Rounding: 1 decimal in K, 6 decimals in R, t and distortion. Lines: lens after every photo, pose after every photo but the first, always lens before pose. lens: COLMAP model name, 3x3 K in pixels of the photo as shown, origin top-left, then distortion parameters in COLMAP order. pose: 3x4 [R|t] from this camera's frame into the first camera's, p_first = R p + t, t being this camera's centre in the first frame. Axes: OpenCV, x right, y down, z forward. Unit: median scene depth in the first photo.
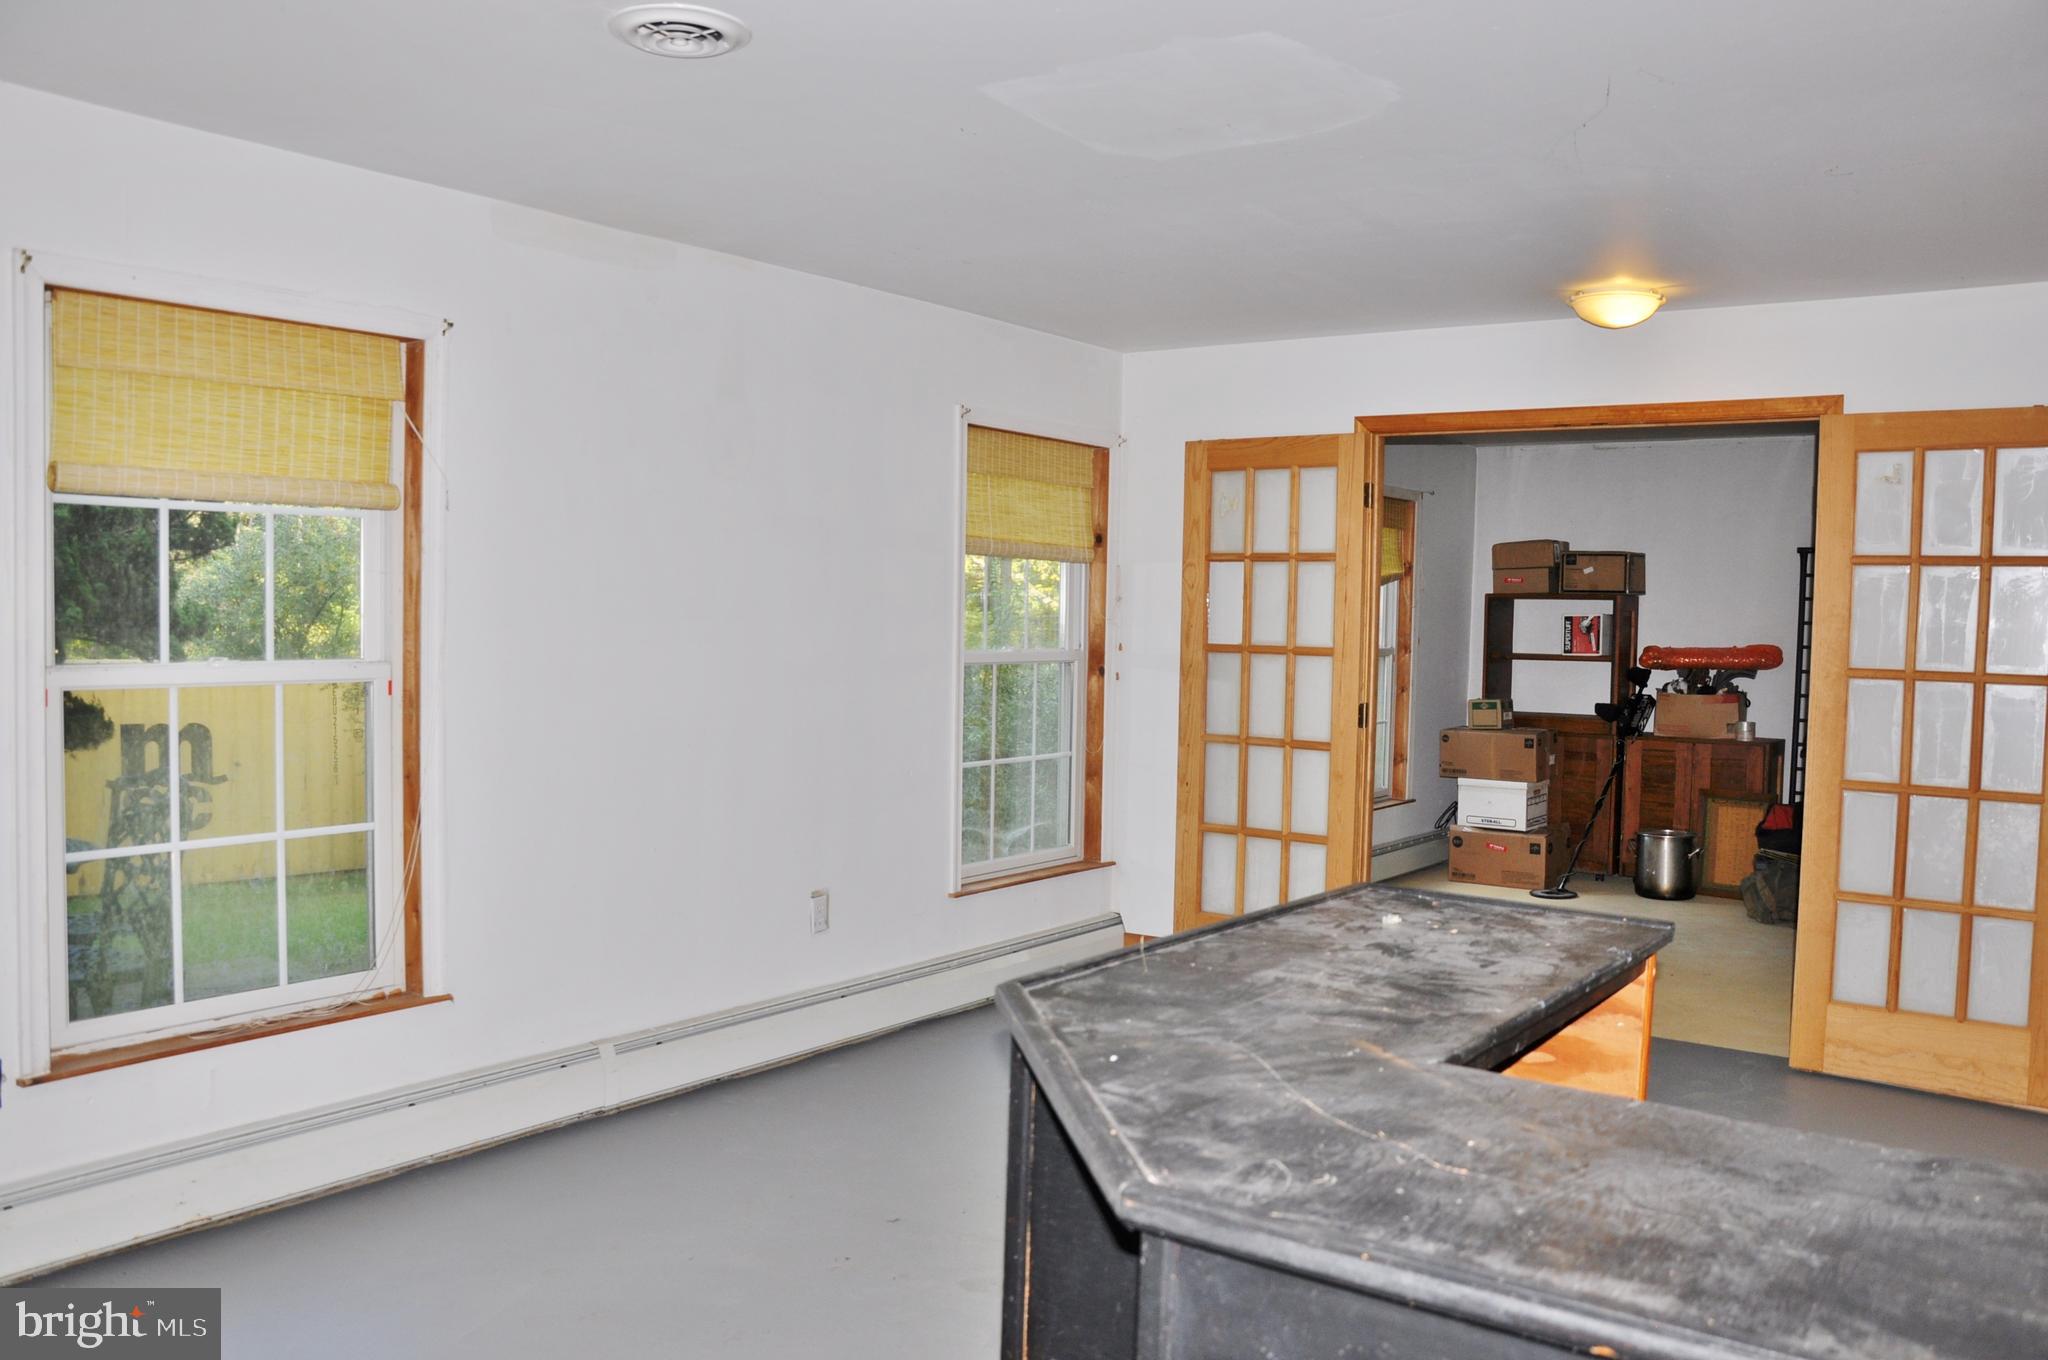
lens RADIAL K [[1631.5, 0, 1012.7], [0, 1631.5, 686.4], [0, 0, 1]] dist [-0.144533, 0.139313]
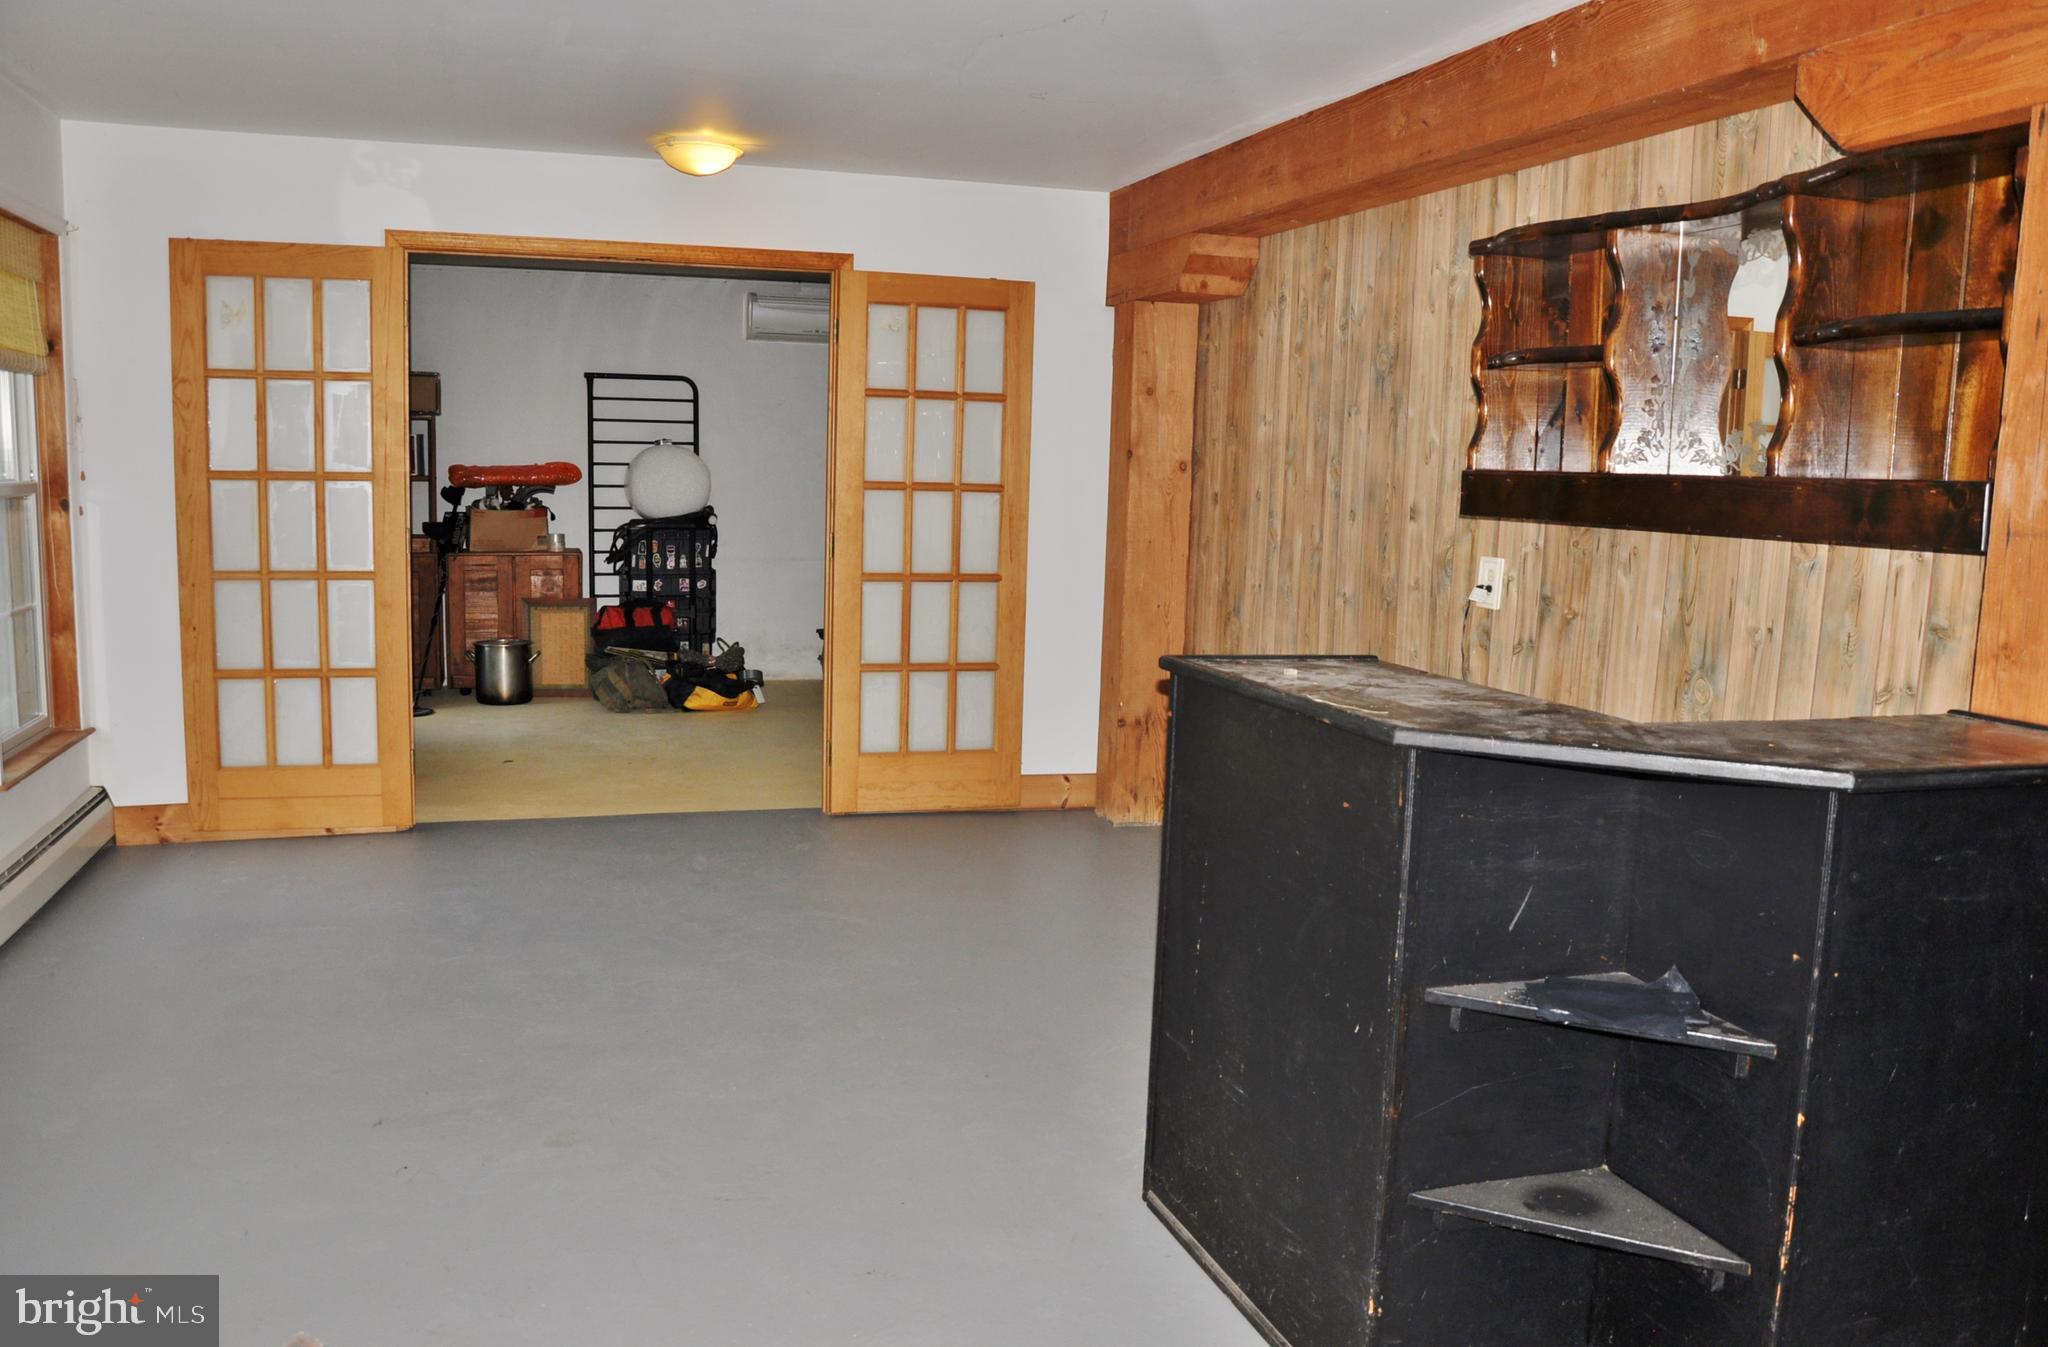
lens RADIAL K [[1599.5, 0, 1020.9], [0, 1599.5, 605.2], [0, 0, 1]] dist [-0.005963, 0.002269]
pose [[0.631064, -0.080098, 0.771584, -0.283958], [0.030693, 0.996454, 0.078338, -0.007372], [-0.775123, -0.025754, 0.631285, 0.099035]]
